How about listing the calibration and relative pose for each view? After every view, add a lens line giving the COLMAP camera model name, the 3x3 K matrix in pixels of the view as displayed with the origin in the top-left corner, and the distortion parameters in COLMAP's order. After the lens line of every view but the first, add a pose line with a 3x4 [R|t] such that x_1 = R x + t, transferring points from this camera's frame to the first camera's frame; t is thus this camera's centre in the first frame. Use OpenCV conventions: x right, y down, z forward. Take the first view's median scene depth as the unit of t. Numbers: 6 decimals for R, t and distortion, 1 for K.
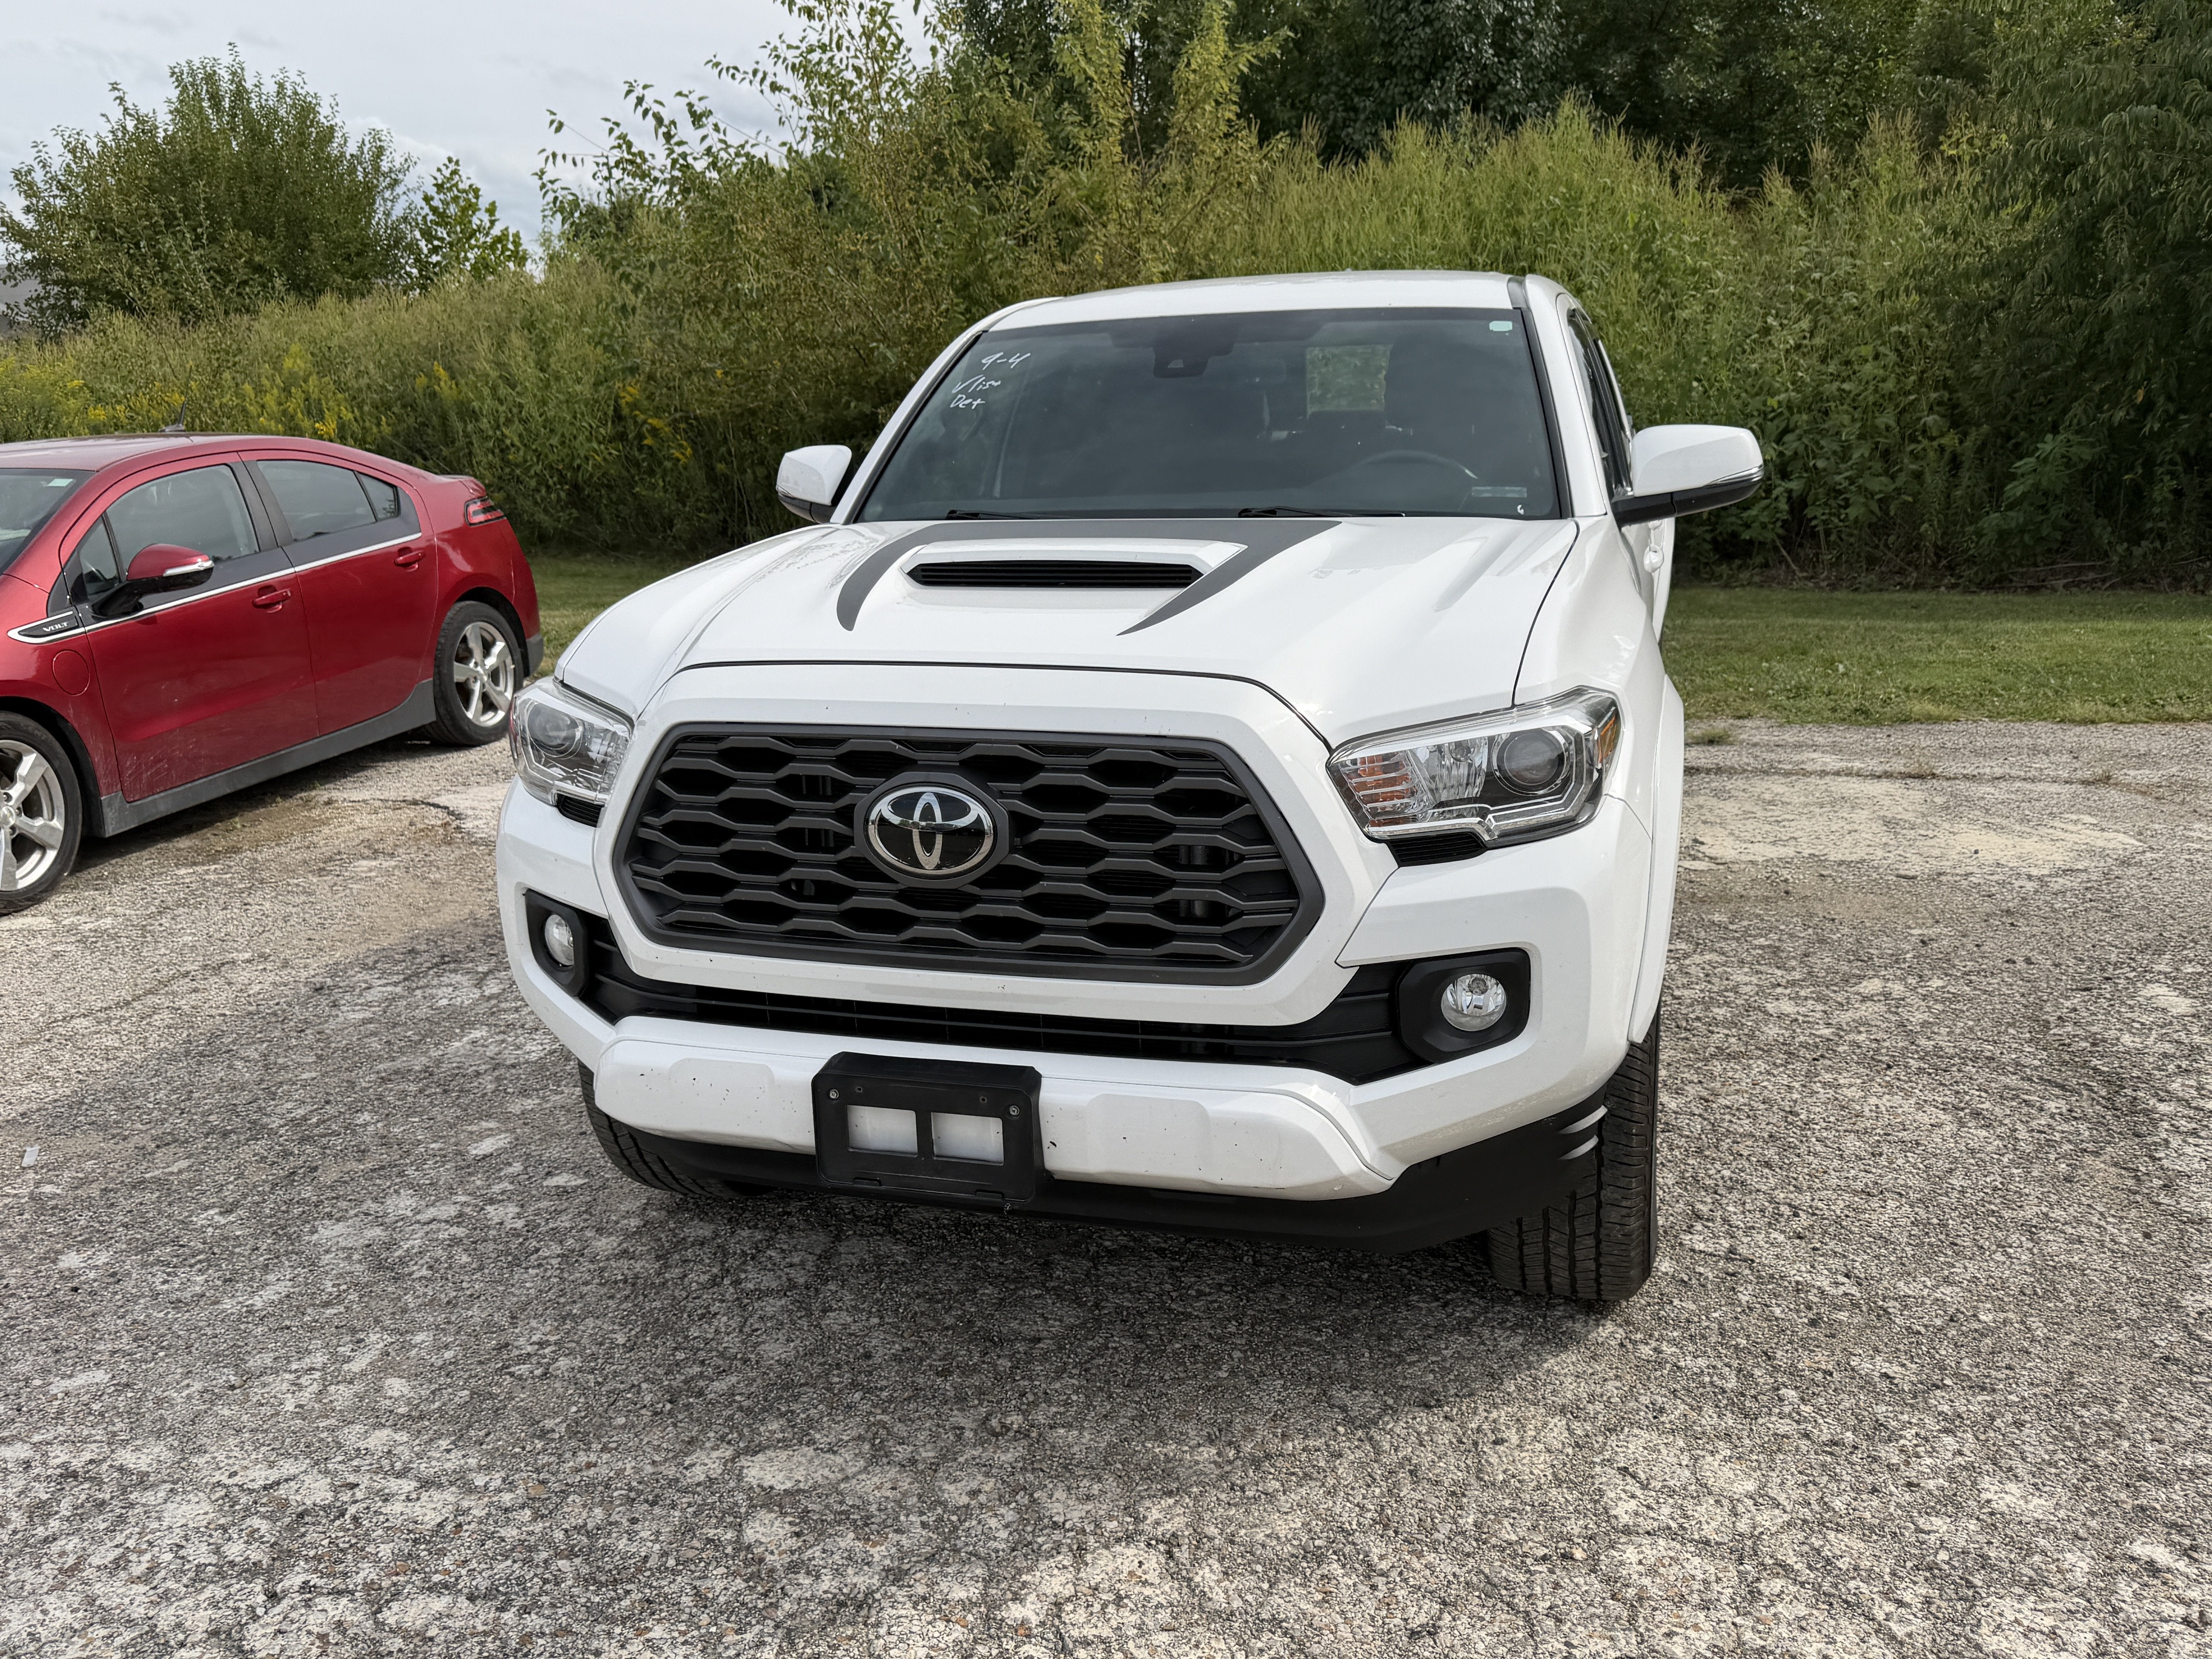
lens RADIAL K [[1806.3, 0, 1095.3], [0, 1806.3, 840.6], [0, 0, 1]] dist [0.079882, -0.127252]
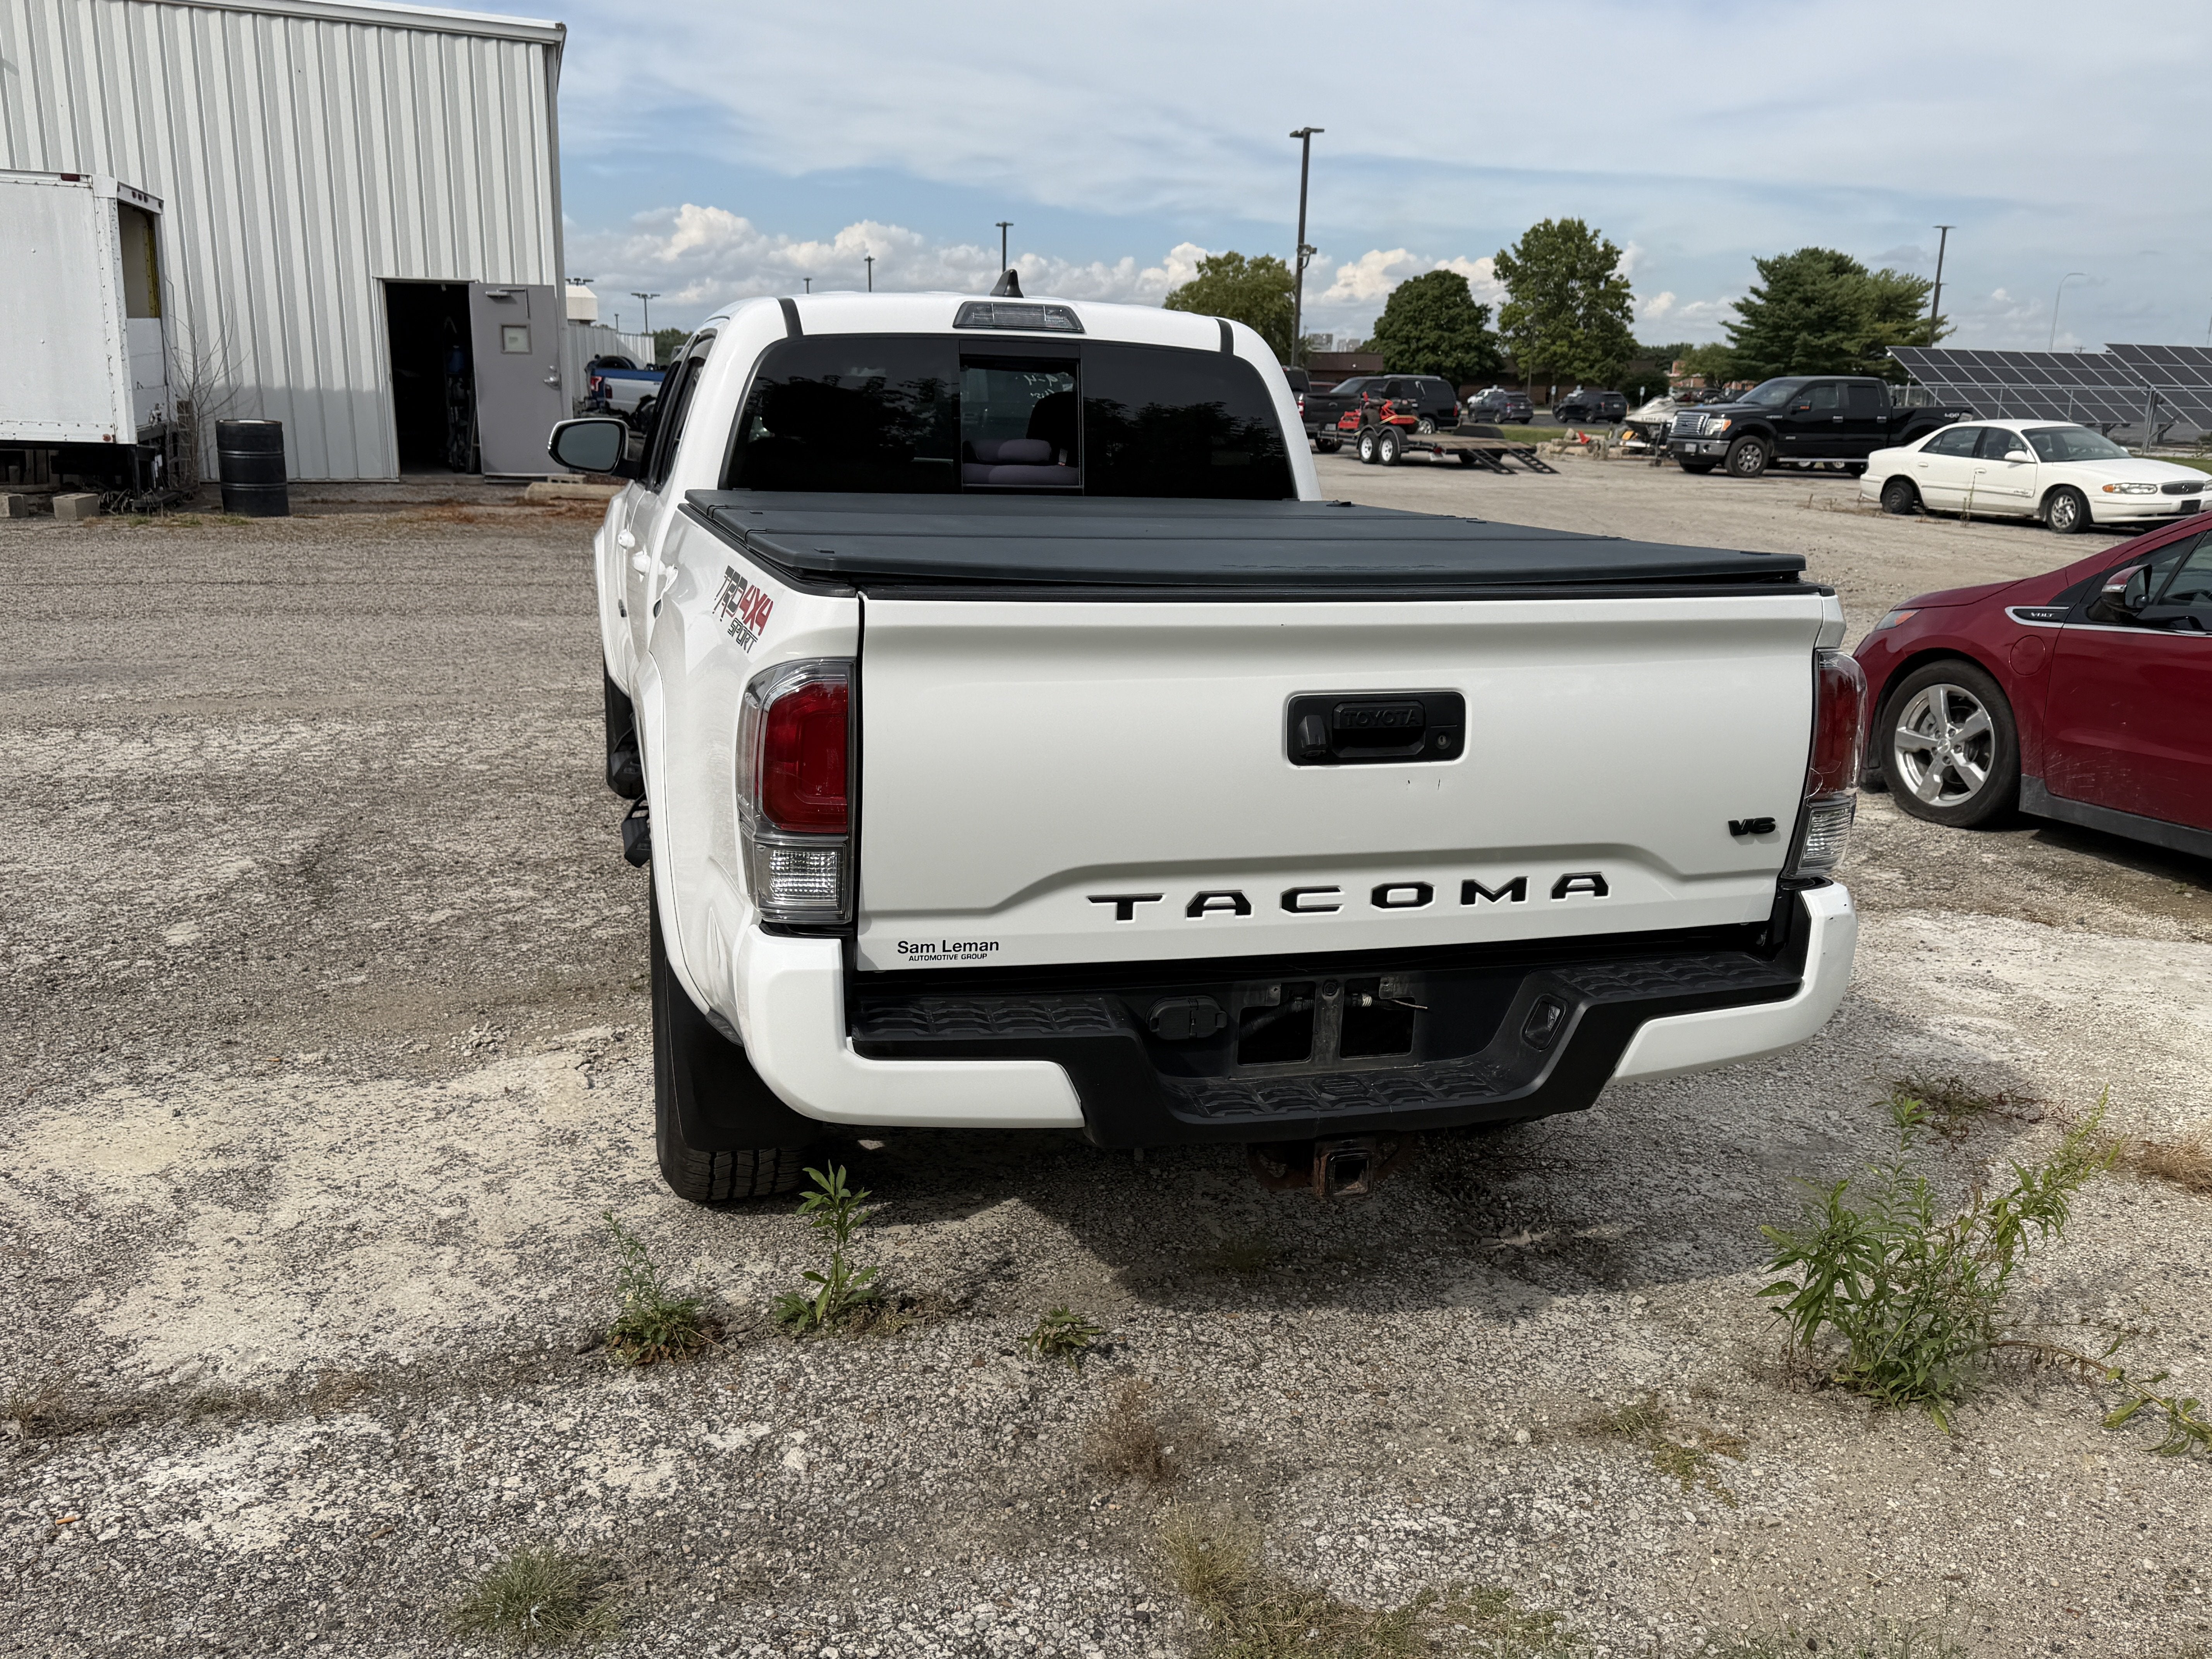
lens RADIAL K [[1806.3, 0, 1094.1], [0, 1806.3, 845.8], [0, 0, 1]] dist [0.079882, -0.127252]
pose [[-0.839499, 0.134128, -0.526547, 1.120241], [-0.140338, 0.882653, 0.448586, -0.890157], [0.524926, 0.450482, -0.722163, 3.357564]]
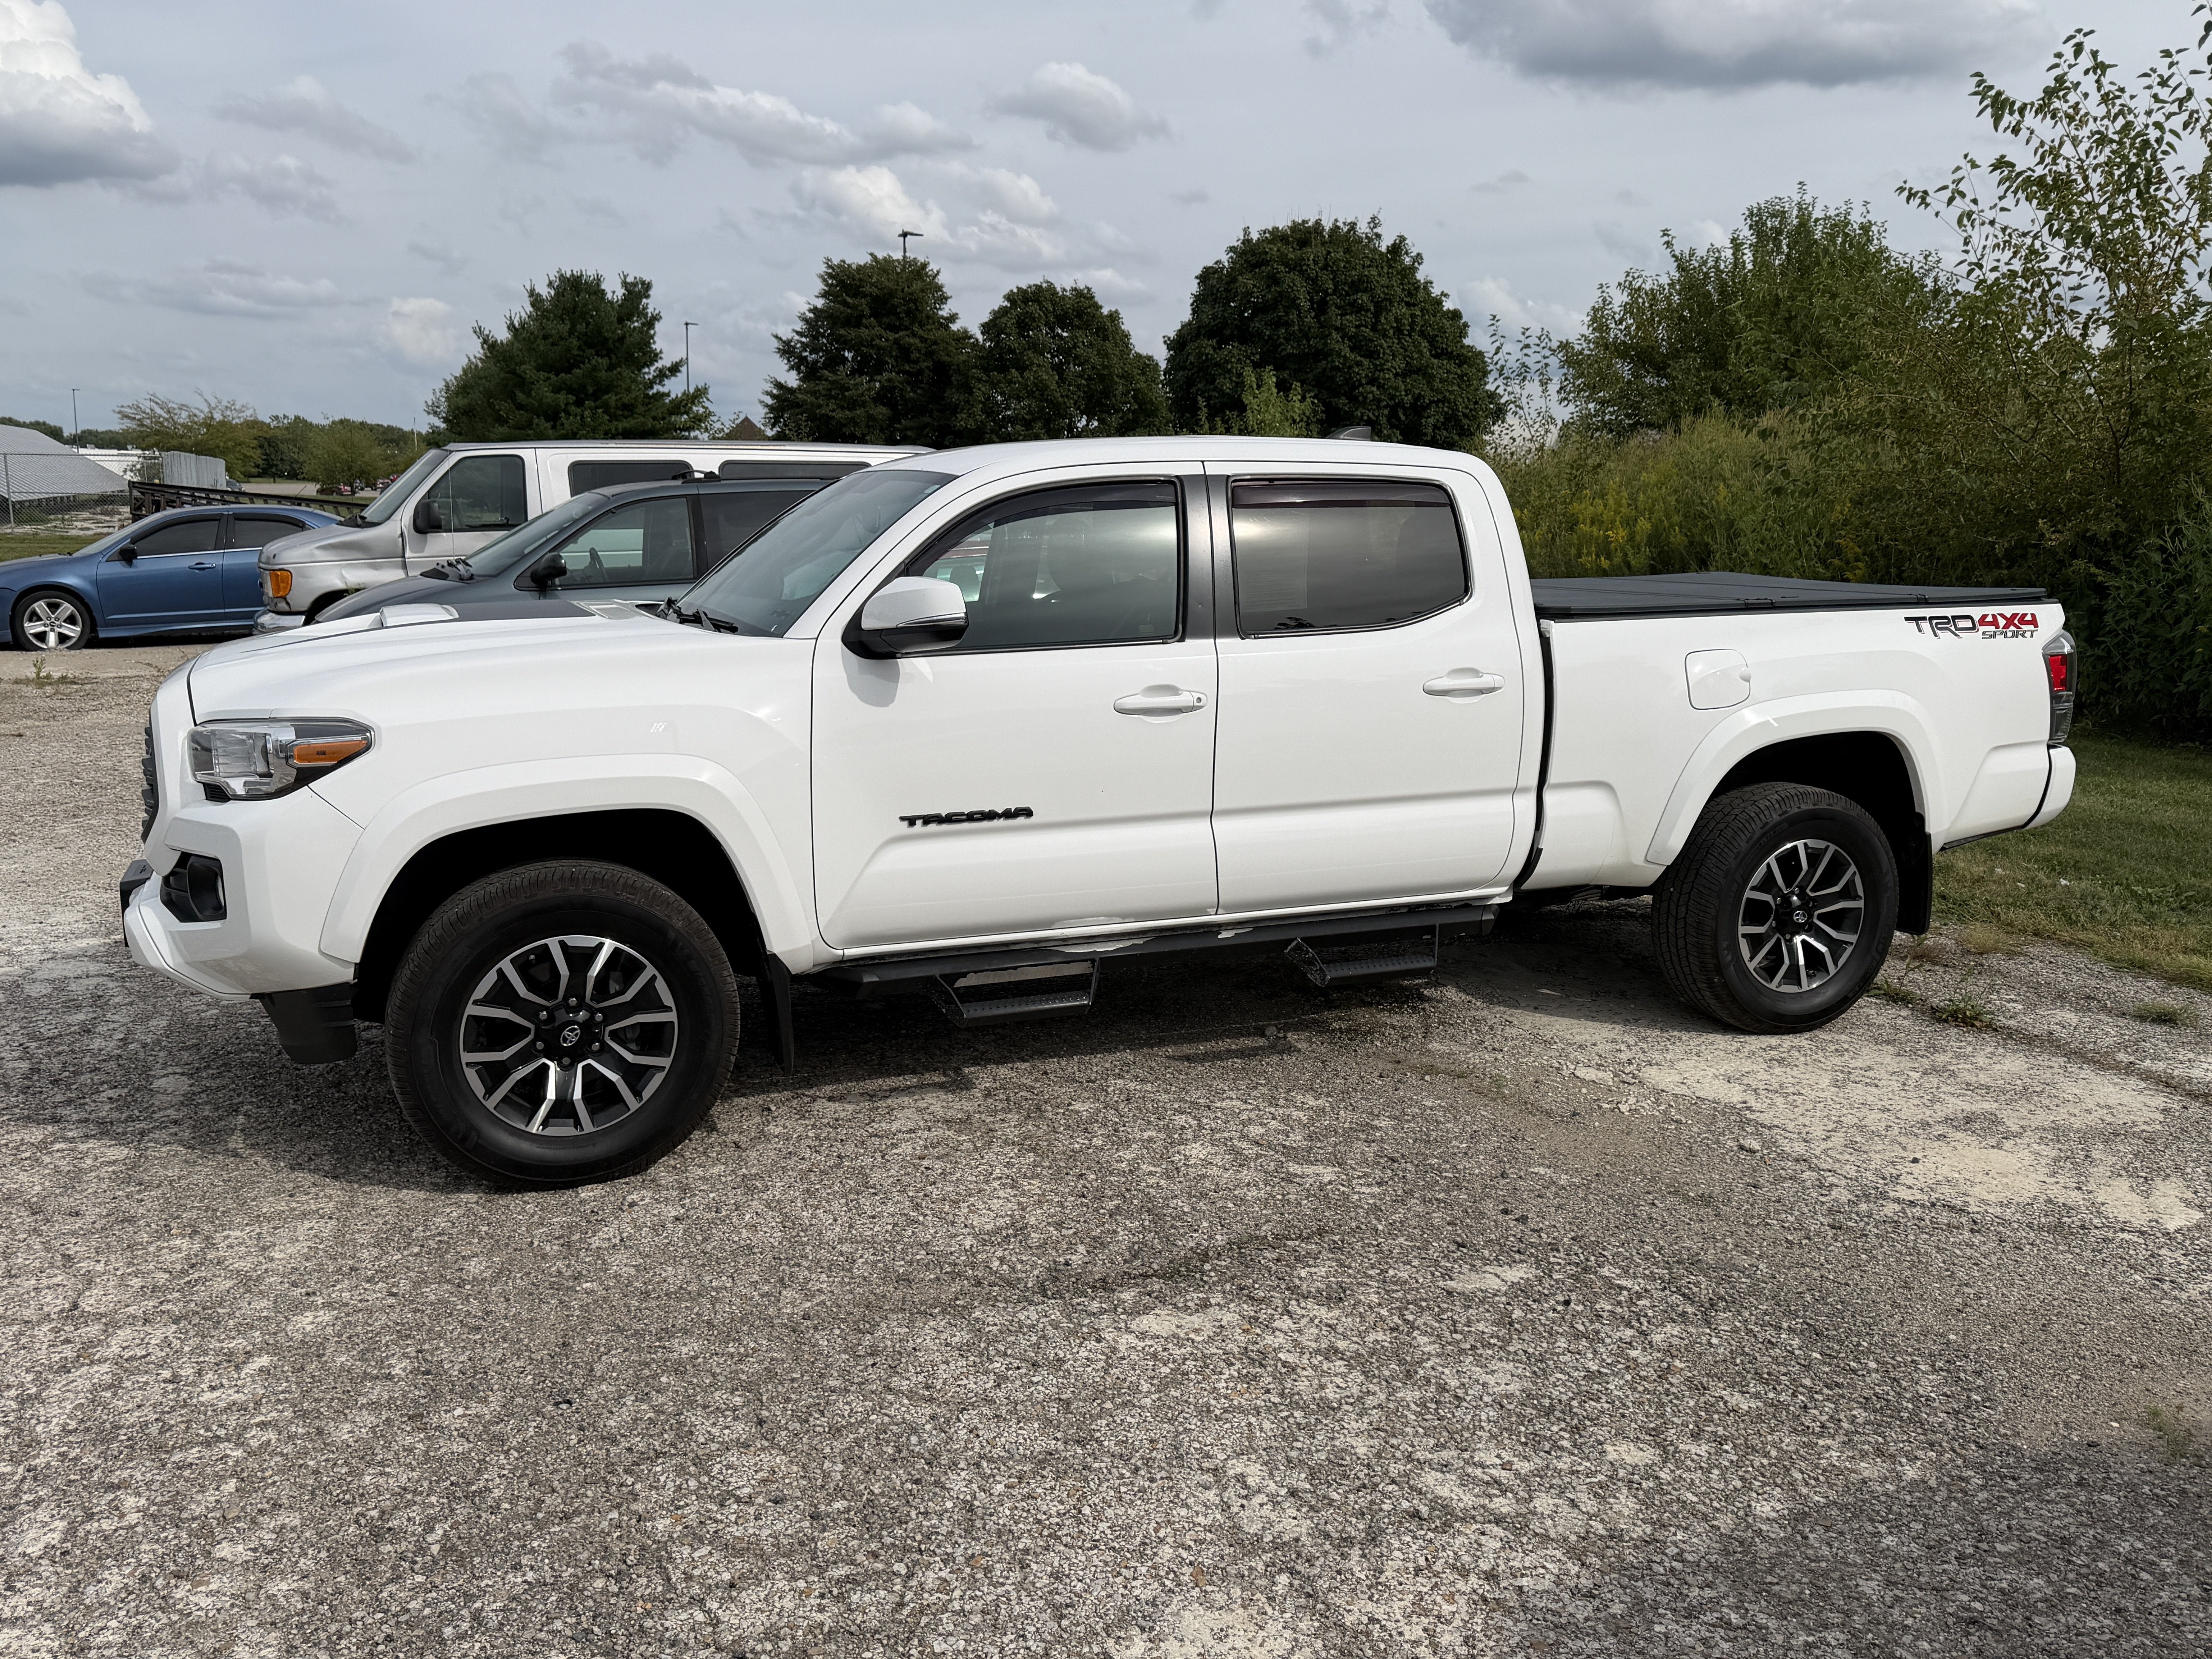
lens RADIAL K [[1806.3, 0, 1091.7], [0, 1806.3, 844.7], [0, 0, 1]] dist [0.079882, -0.127252]
pose [[0.628011, 0.177003, -0.757808, 1.718847], [-0.217442, 0.974916, 0.047516, -0.178140], [0.747209, 0.134939, 0.650746, 0.443040]]
